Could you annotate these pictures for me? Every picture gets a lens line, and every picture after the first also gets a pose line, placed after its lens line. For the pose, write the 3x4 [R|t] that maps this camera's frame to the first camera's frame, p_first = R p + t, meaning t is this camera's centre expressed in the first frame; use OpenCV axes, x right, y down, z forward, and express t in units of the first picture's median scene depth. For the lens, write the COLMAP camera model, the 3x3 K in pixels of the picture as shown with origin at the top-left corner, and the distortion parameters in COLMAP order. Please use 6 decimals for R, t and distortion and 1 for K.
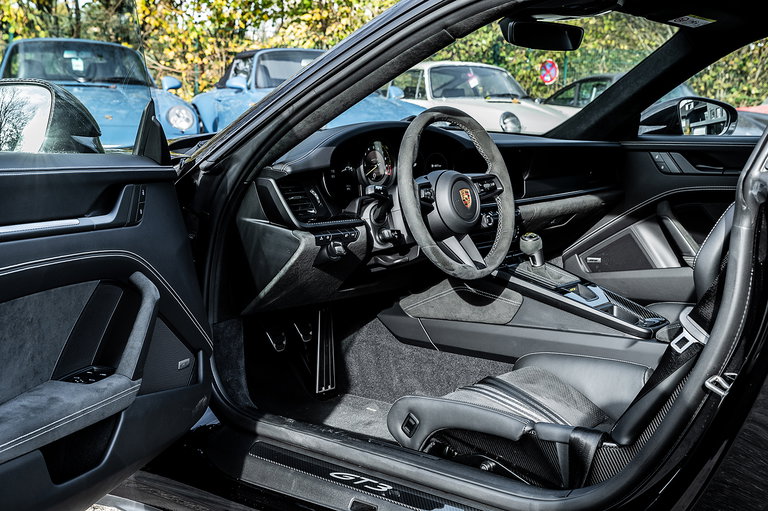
lens RADIAL K [[1027.8, 0, 383.9], [0, 1027.8, 253.4], [0, 0, 1]] dist [0.029563, 0.000000]
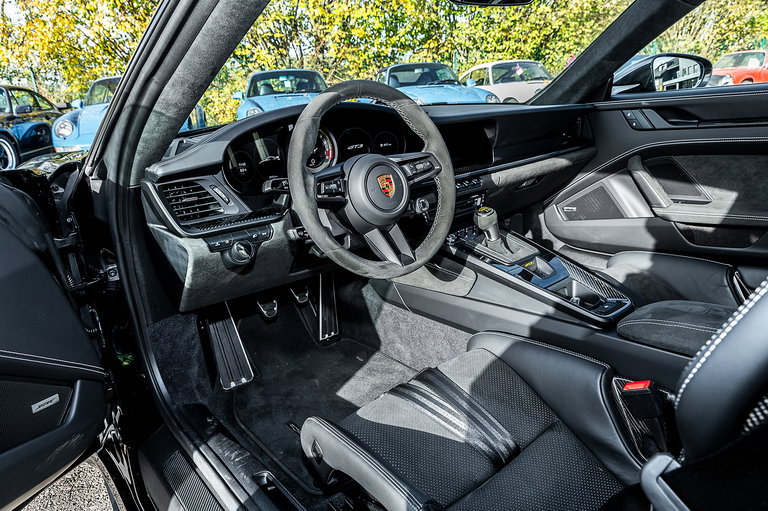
lens RADIAL K [[498.8, 0, 386.0], [0, 498.8, 256.1], [0, 0, 1]] dist [-0.001574, 0.013961]
pose [[0.977461, -0.023990, -0.209750, 0.123825], [0.058236, 0.985615, 0.158658, -0.045937], [0.202926, -0.167296, 0.964797, 0.424480]]
